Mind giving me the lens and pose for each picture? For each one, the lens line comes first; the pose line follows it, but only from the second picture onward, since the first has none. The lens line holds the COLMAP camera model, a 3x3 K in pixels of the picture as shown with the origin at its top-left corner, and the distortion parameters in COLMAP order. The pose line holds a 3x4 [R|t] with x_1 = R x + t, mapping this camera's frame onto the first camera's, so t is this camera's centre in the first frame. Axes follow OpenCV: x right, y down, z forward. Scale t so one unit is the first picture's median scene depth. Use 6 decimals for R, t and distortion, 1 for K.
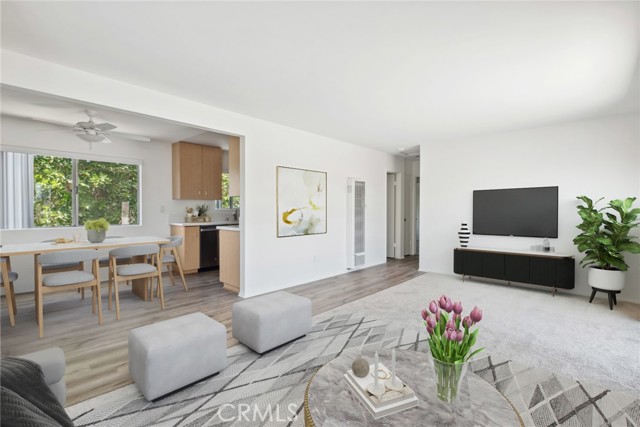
lens RADIAL K [[298.1, 0, 320.1], [0, 298.1, 209.9], [0, 0, 1]] dist [0.001528, -0.000175]
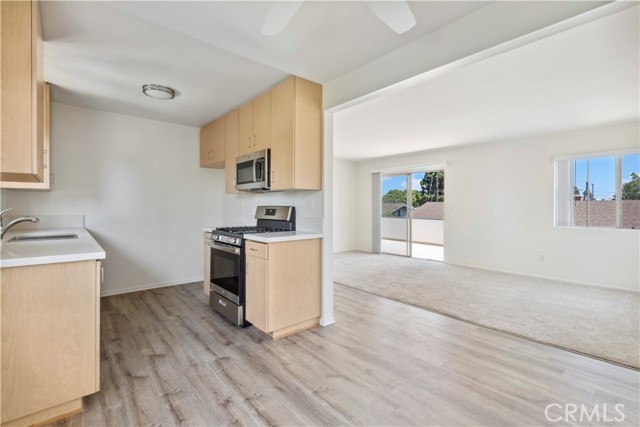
lens RADIAL K [[293.4, 0, 321.9], [0, 293.4, 207.2], [0, 0, 1]] dist [0.013726, -0.000031]
pose [[0.101265, -0.002051, 0.994857, -0.700185], [0.003248, 0.999993, 0.001731, -0.003842], [-0.994854, 0.003056, 0.101271, 0.655604]]
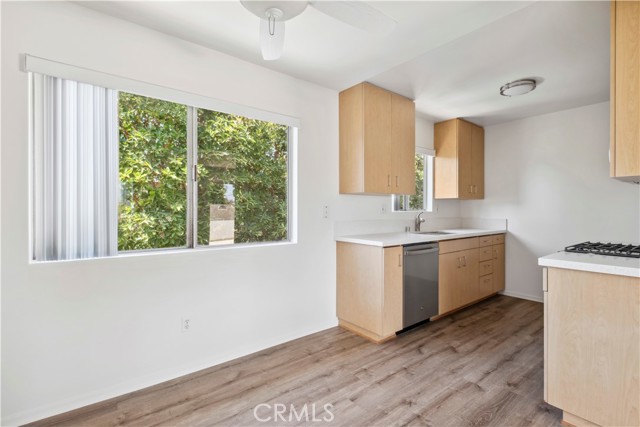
lens RADIAL K [[298.1, 0, 320.1], [0, 298.1, 209.9], [0, 0, 1]] dist [0.001528, -0.000175]
pose [[0.988387, 0.002709, -0.151932, -0.444219], [-0.003746, 0.999972, -0.006542, -0.002392], [0.151910, 0.007035, 0.988369, 0.453986]]
